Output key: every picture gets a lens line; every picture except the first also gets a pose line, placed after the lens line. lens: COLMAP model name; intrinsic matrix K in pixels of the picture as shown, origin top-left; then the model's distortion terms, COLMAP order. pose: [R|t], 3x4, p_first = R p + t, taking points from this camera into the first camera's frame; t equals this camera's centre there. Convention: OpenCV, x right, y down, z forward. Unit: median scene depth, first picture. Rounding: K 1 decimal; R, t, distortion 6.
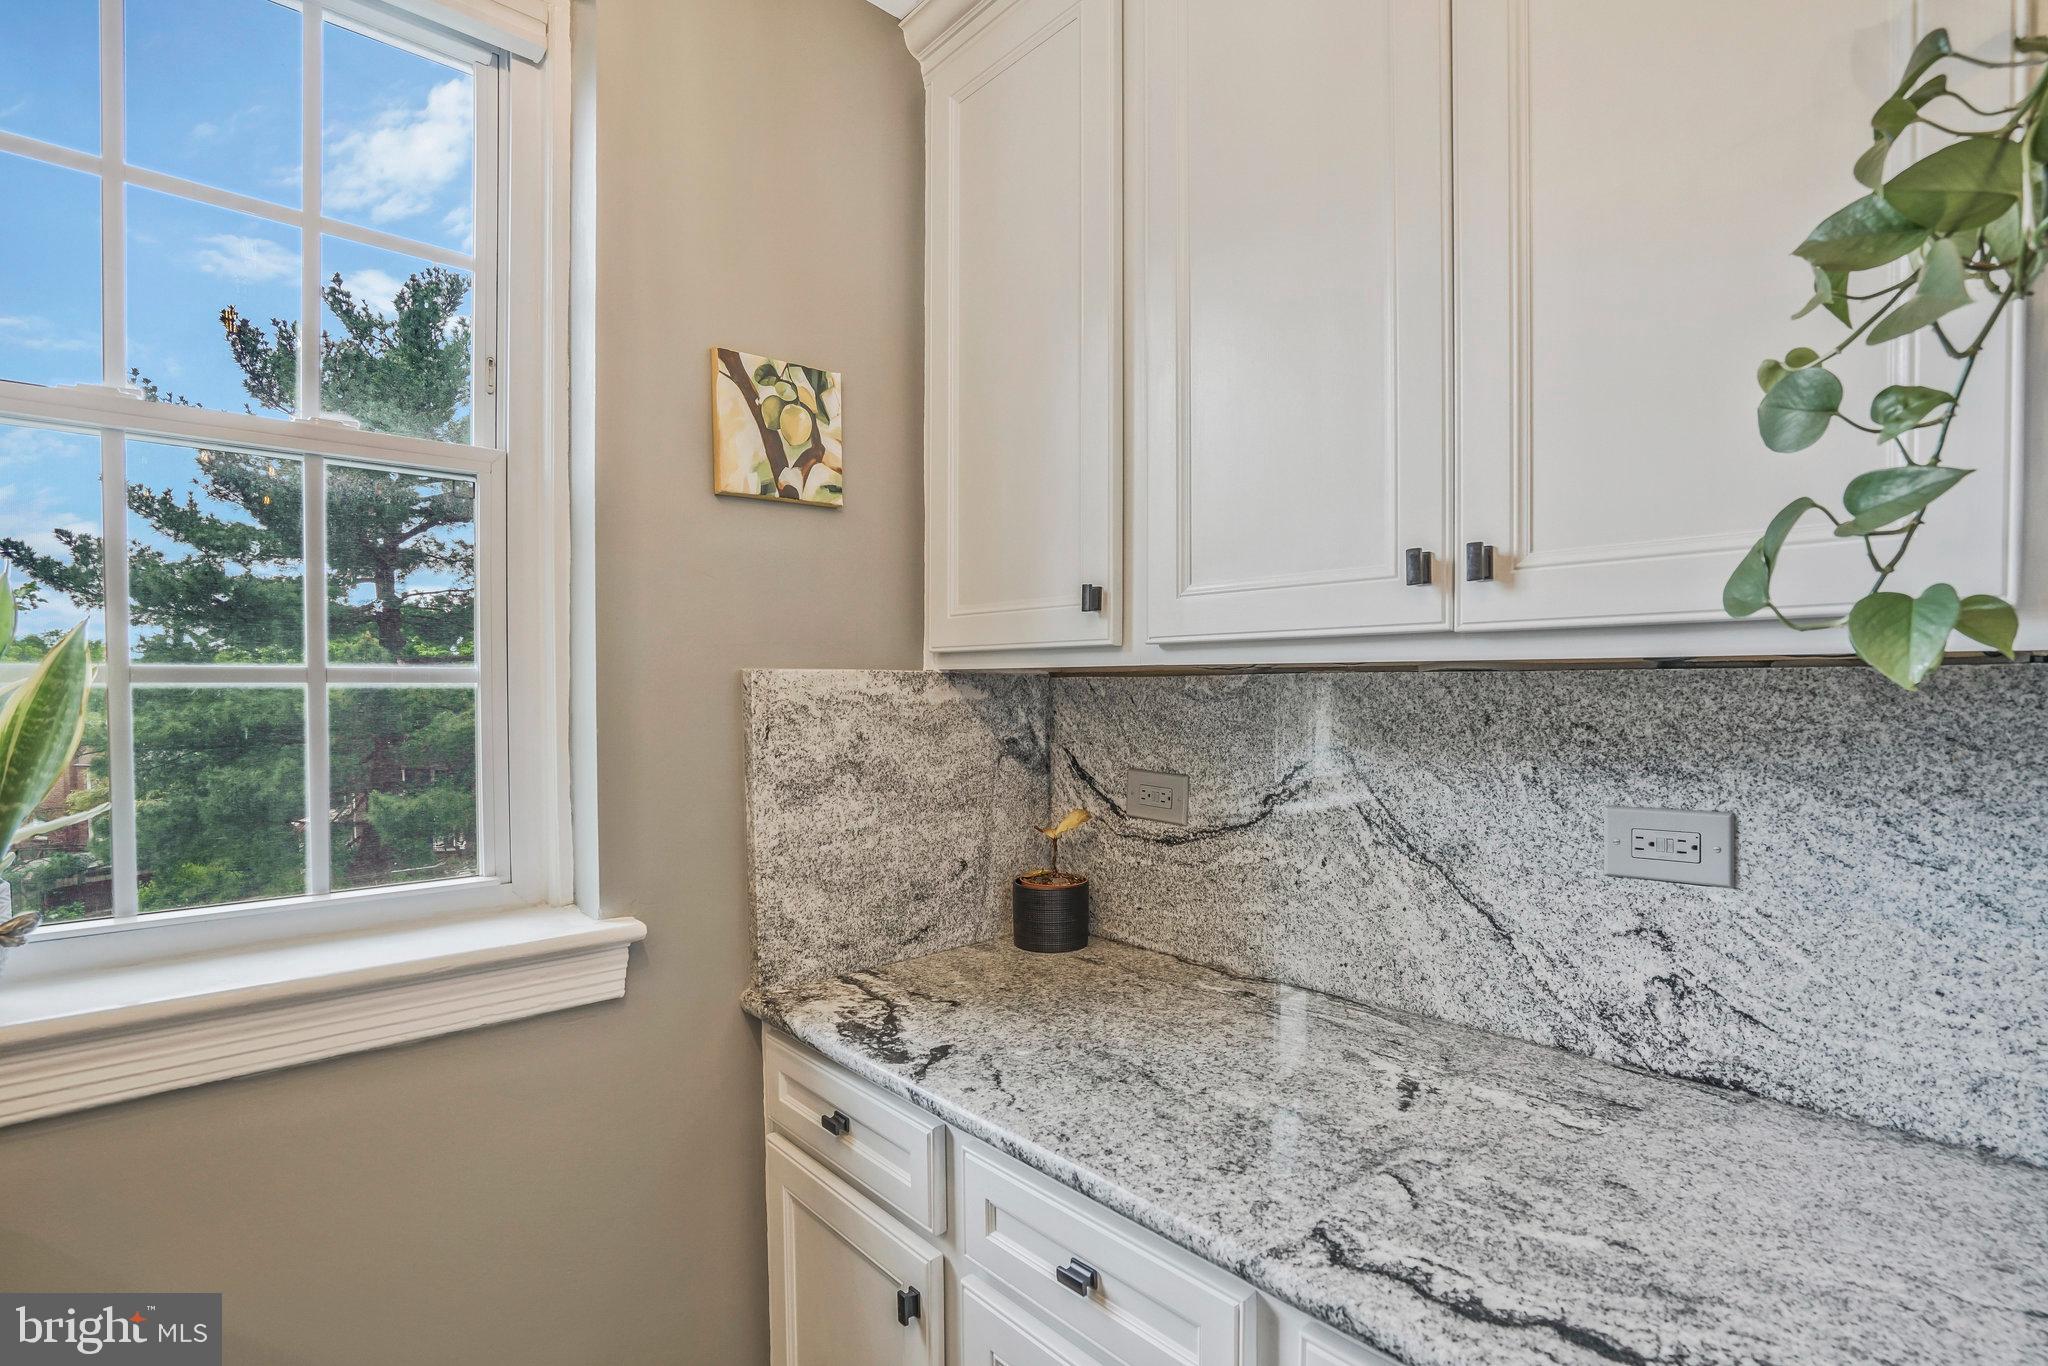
lens RADIAL K [[959.8, 0, 1000.2], [0, 959.8, 717.7], [0, 0, 1]] dist [-0.056182, 0.021859]
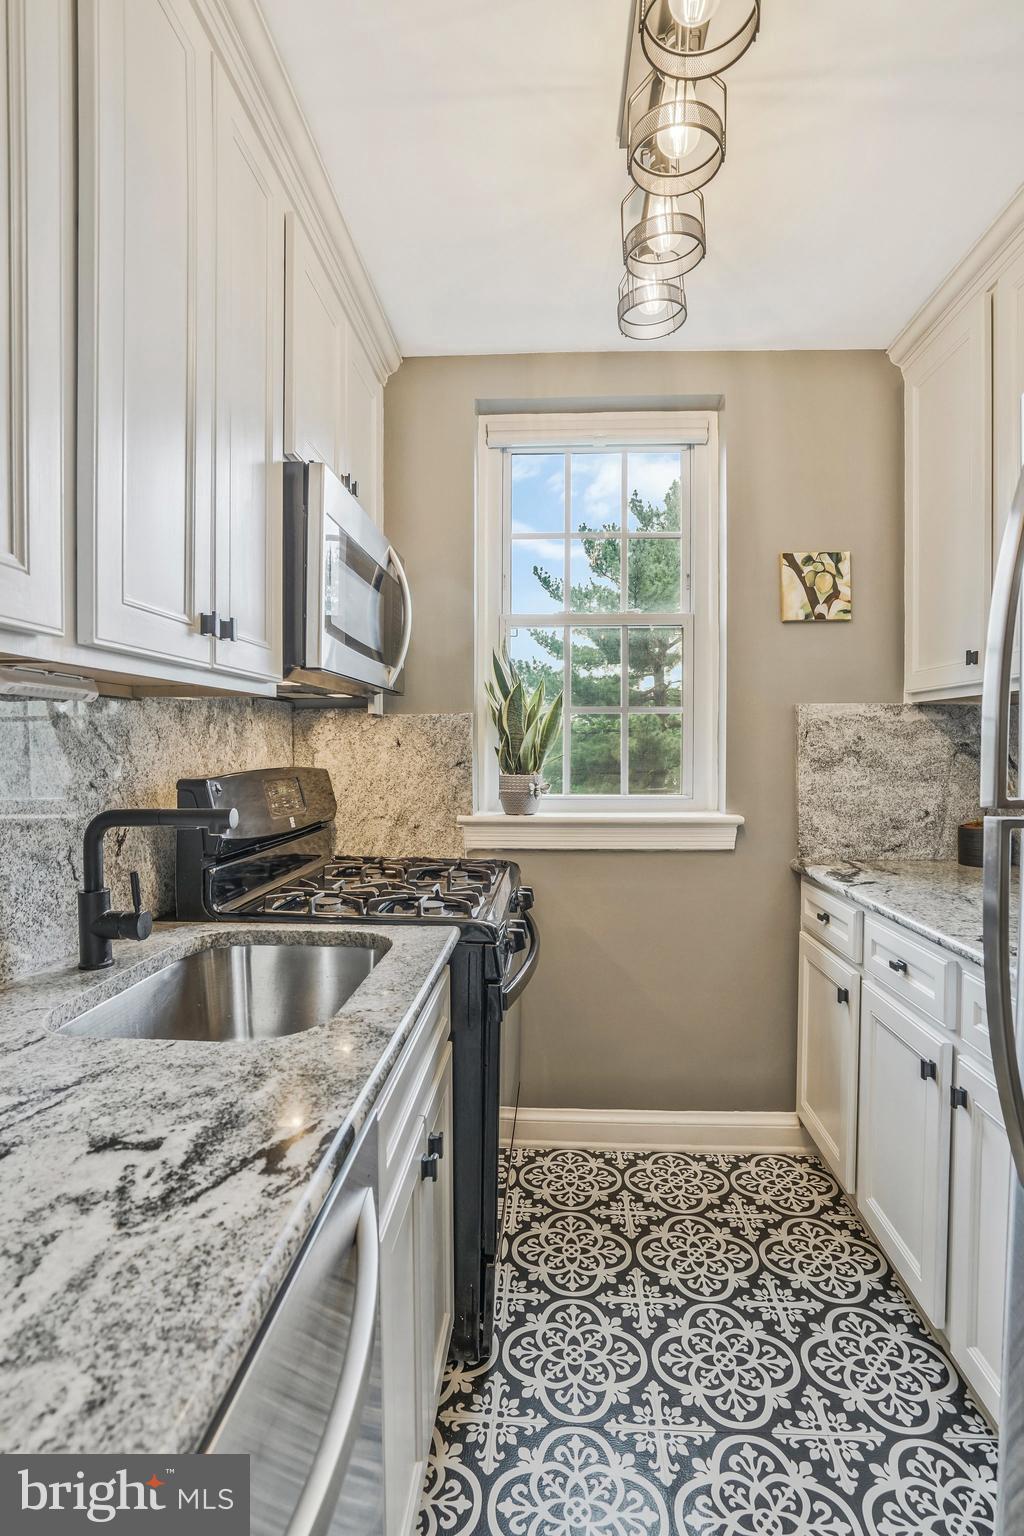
lens RADIAL K [[719.8, 0, 531.7], [0, 719.8, 778.0], [0, 0, 1]] dist [-0.056182, 0.021859]
pose [[0.728691, 0.029269, -0.684217, 0.369411], [-0.018033, 0.999560, 0.023553, 0.081162], [0.684605, -0.004825, 0.728898, -0.513976]]
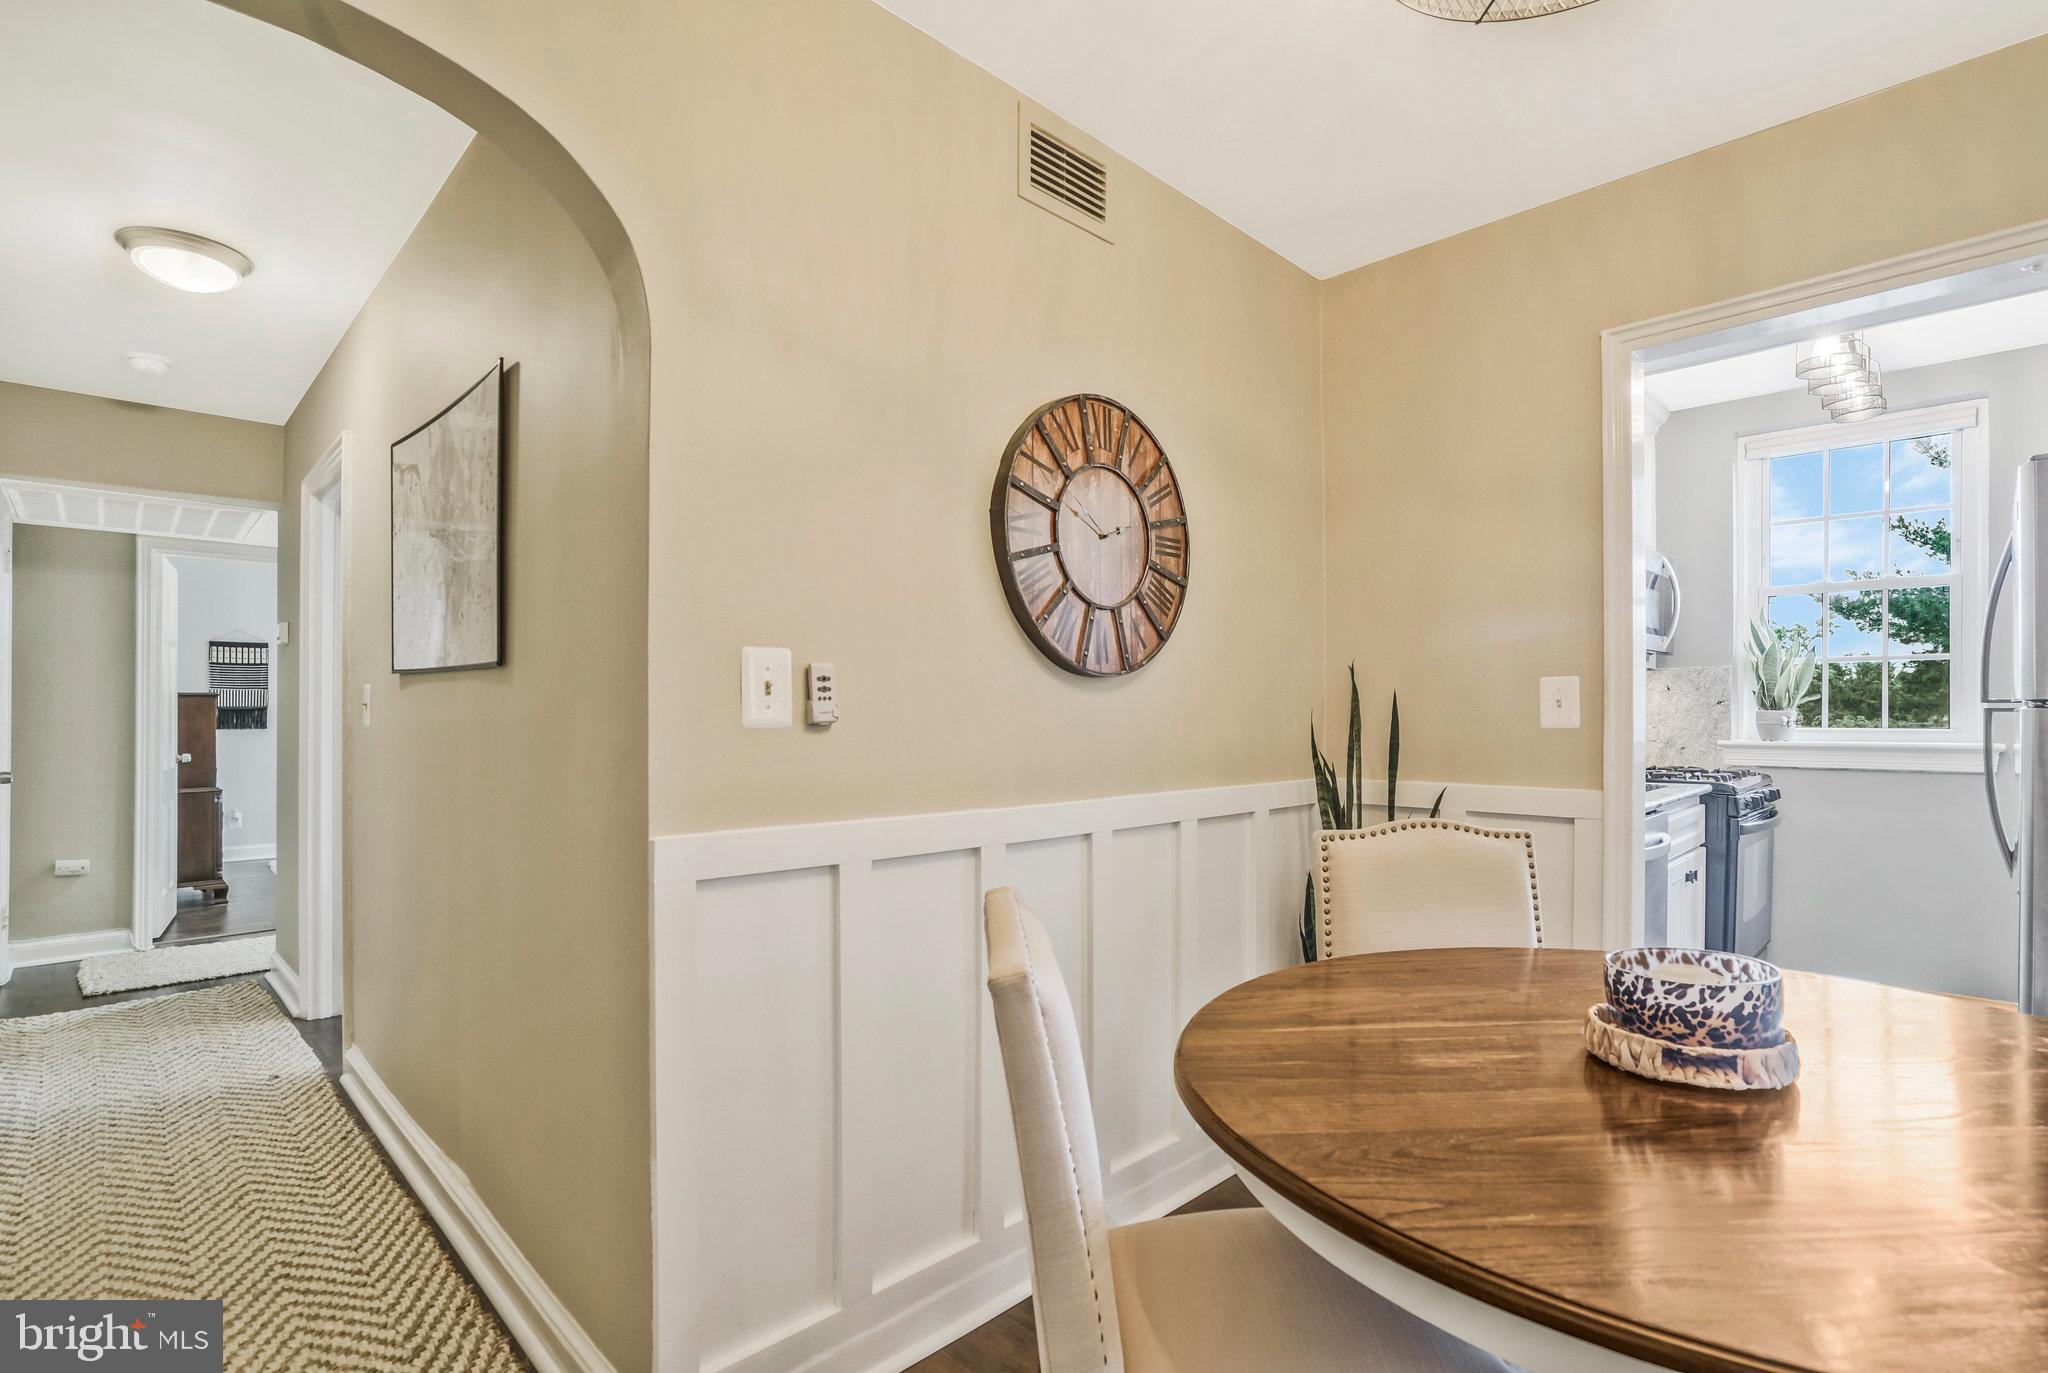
lens RADIAL K [[959.8, 0, 1031.8], [0, 959.8, 712.0], [0, 0, 1]] dist [-0.056182, 0.021859]
pose [[0.053674, 0.002843, -0.998554, 1.783562], [-0.028145, 0.999603, 0.001333, 0.167880], [0.998162, 0.028033, 0.053732, -1.616371]]
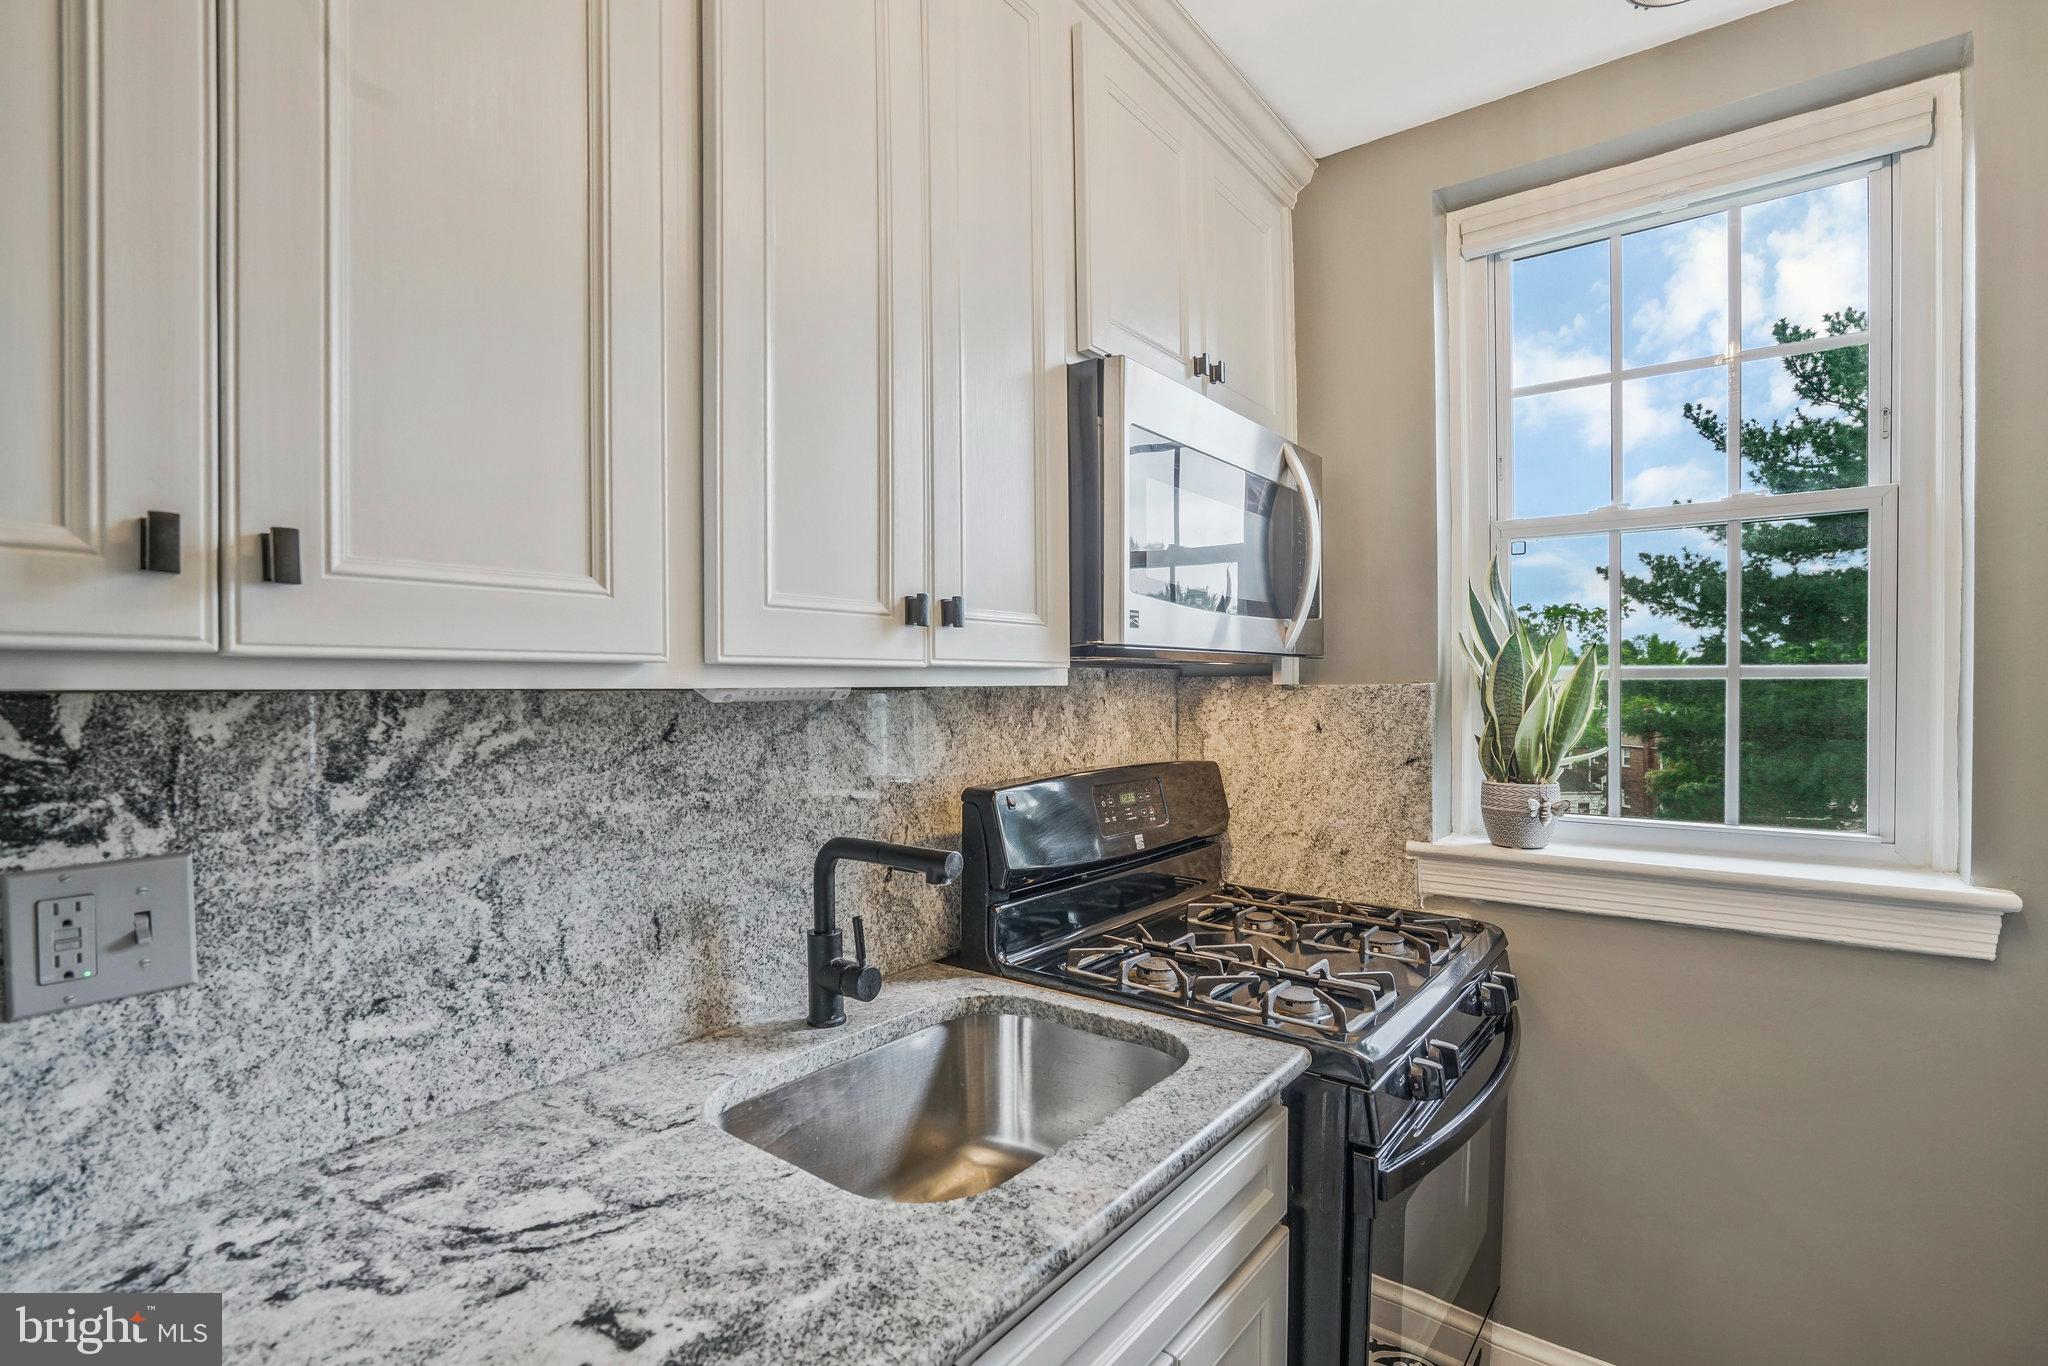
lens RADIAL K [[959.8, 0, 1034.6], [0, 959.8, 707.7], [0, 0, 1]] dist [-0.056182, 0.021859]
pose [[0.200999, 0.021385, -0.979358, 0.376513], [-0.026427, 0.999516, 0.016402, 0.011245], [0.979235, 0.022585, 0.201467, -0.278581]]
